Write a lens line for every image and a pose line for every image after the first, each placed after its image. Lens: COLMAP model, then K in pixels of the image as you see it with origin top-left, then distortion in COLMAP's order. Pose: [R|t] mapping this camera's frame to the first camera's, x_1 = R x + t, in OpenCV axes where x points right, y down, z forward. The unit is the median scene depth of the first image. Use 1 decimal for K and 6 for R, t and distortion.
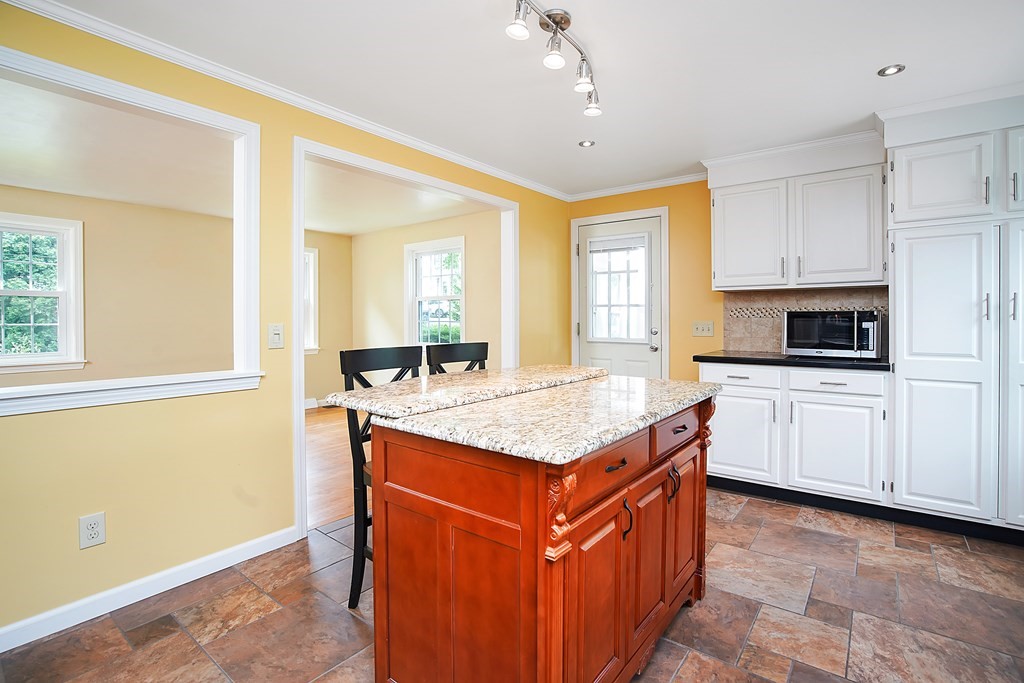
lens RADIAL K [[493.1, 0, 517.7], [0, 493.1, 314.4], [0, 0, 1]] dist [-0.059112, 0.020642]
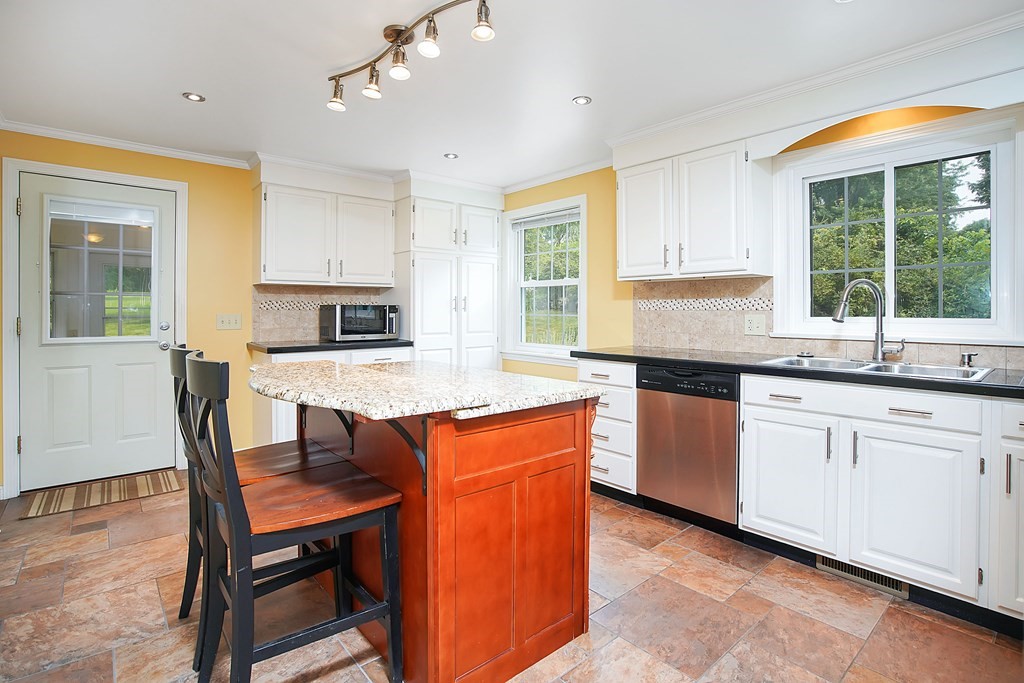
lens RADIAL K [[493.1, 0, 517.7], [0, 493.1, 314.4], [0, 0, 1]] dist [-0.059112, 0.020642]
pose [[0.211706, -0.006931, 0.977309, -0.566583], [-0.009355, 0.999915, 0.009118, 0.002352], [-0.977289, -0.011073, 0.211623, 0.317153]]
